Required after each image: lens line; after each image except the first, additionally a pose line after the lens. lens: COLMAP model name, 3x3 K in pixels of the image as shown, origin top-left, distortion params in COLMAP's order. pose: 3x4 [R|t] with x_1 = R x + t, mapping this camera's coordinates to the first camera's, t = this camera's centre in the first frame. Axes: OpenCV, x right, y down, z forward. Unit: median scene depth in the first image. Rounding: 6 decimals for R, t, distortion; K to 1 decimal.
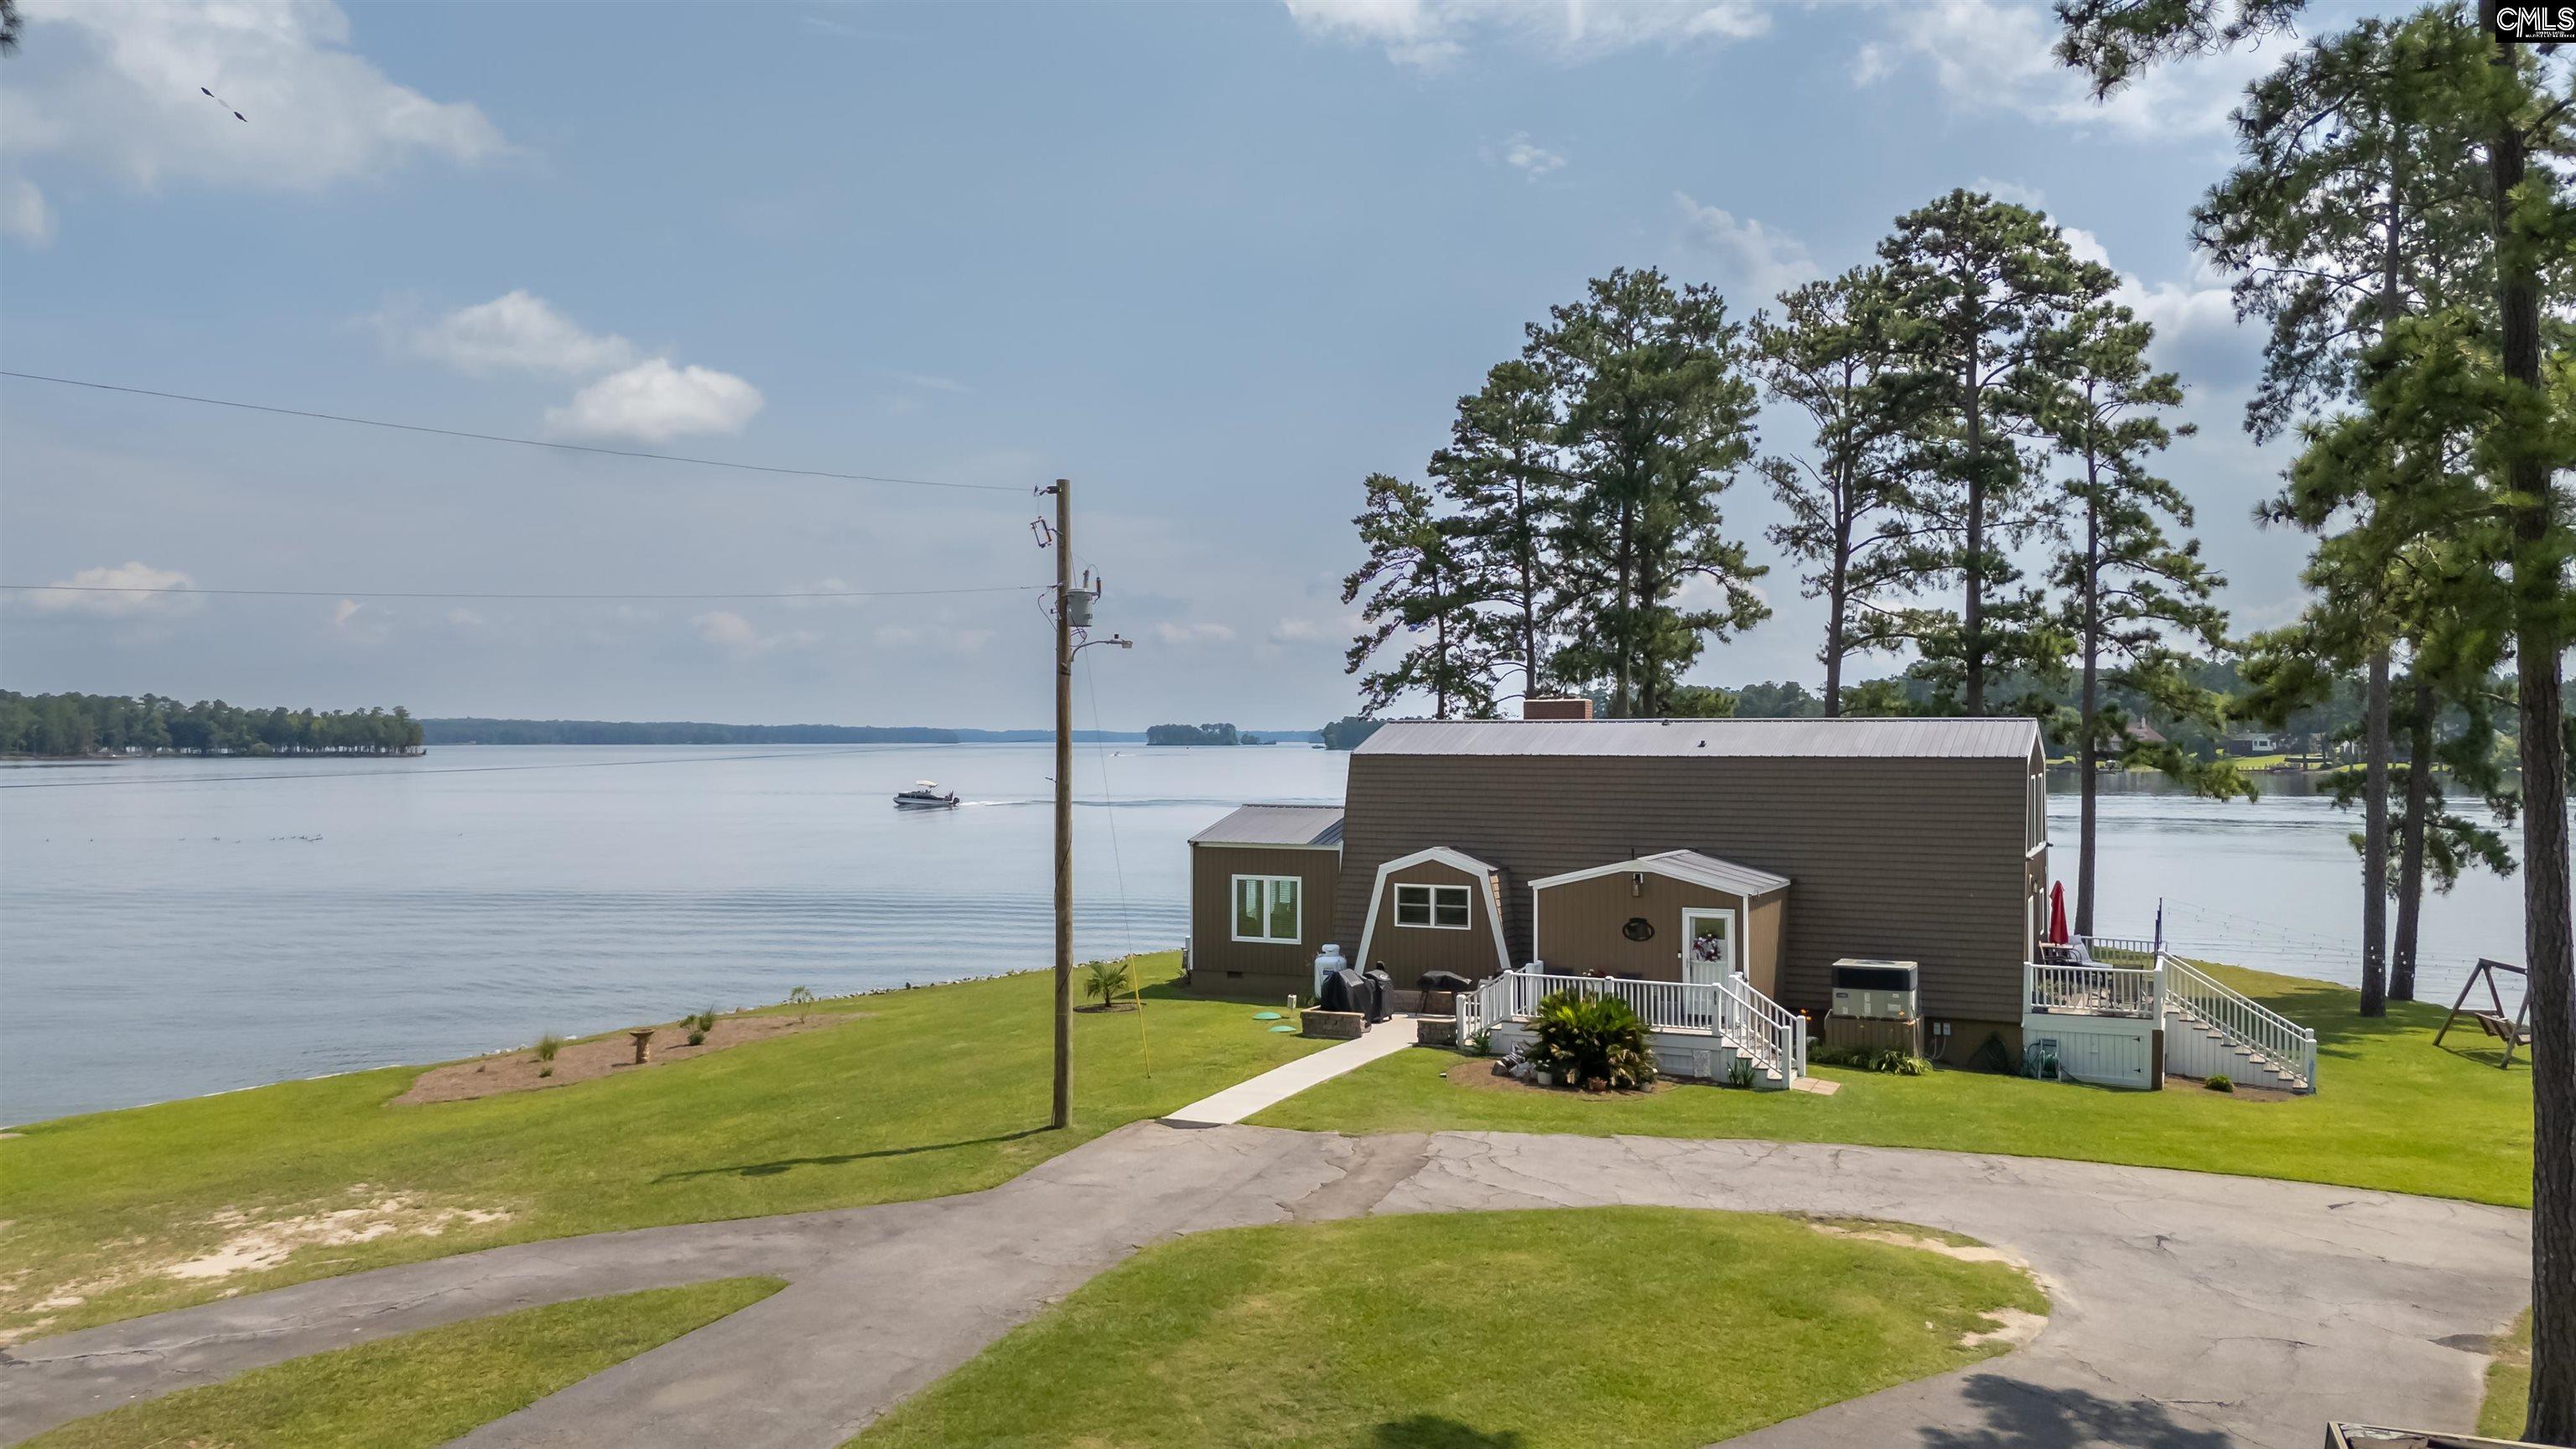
lens RADIAL K [[1881.1, 0, 1281.2], [0, 1881.1, 748.5], [0, 0, 1]] dist [0.109276, -0.214132]
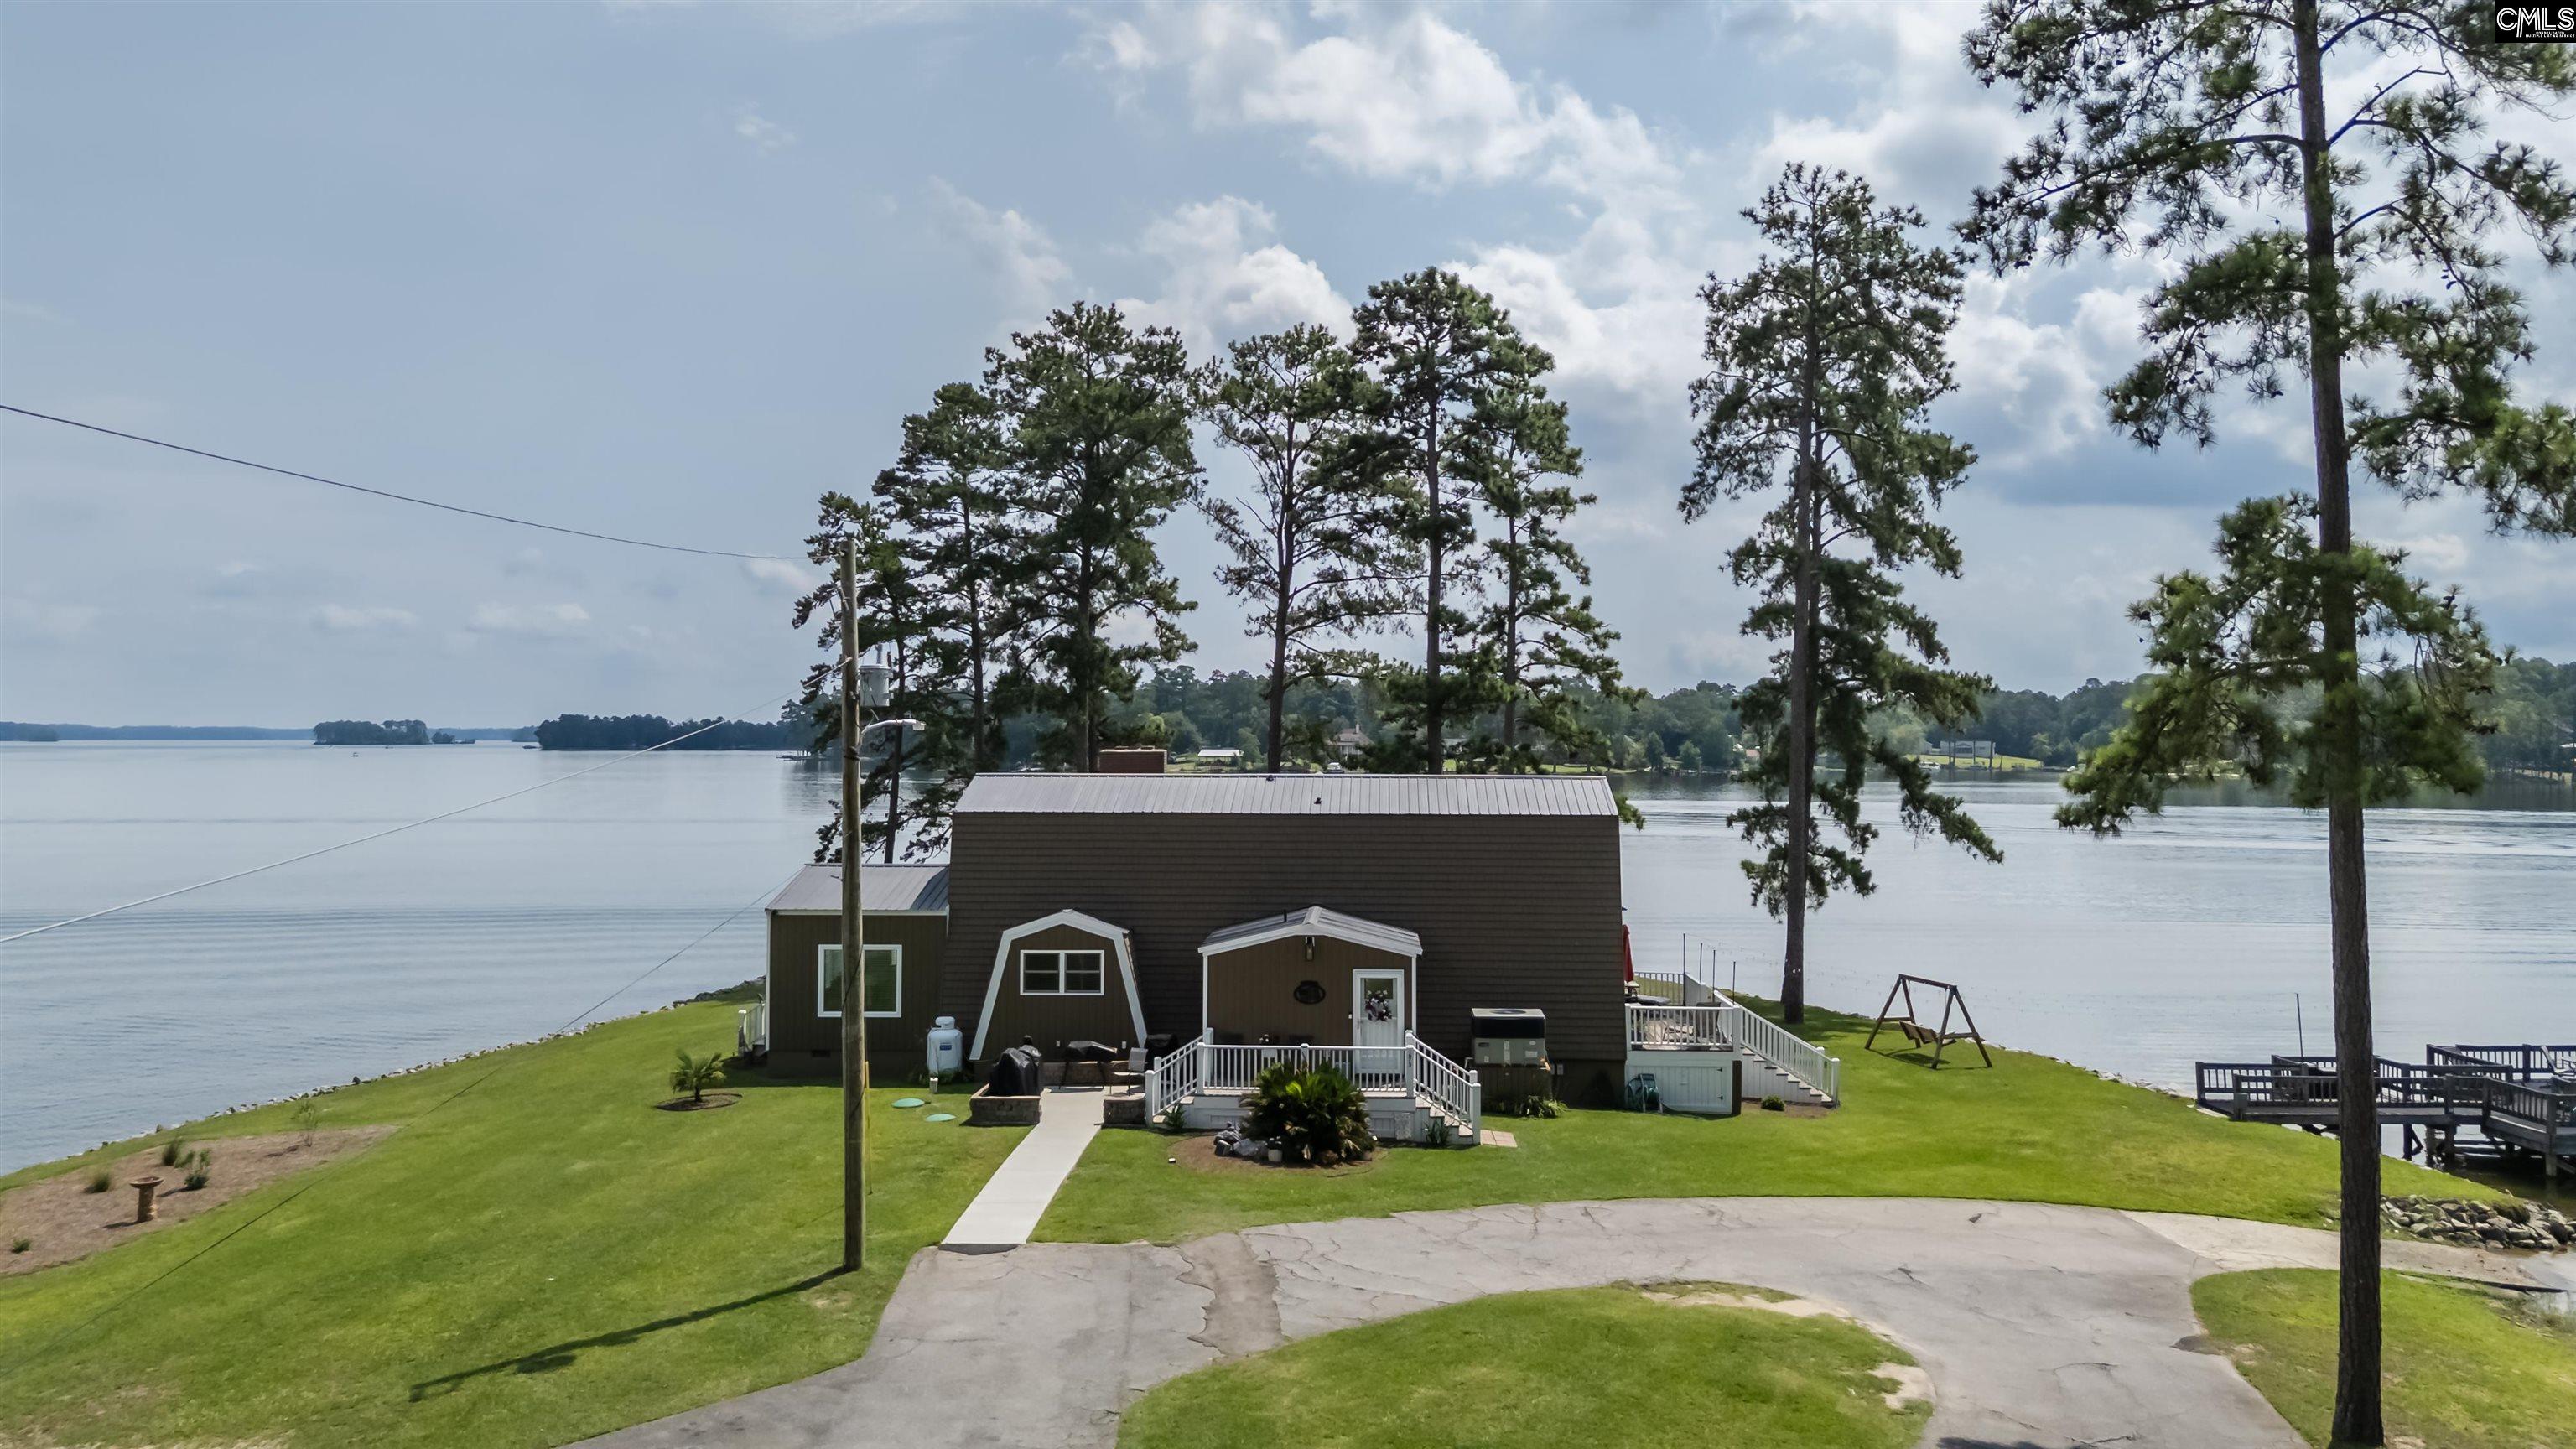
lens RADIAL K [[1881.1, 0, 1281.2], [0, 1881.1, 748.5], [0, 0, 1]] dist [0.109276, -0.214132]
pose [[0.921107, 0.000659, 0.389310, -0.133104], [-0.000813, 1.000000, 0.000230, -0.021514], [-0.389310, -0.000528, 0.921107, 0.046706]]
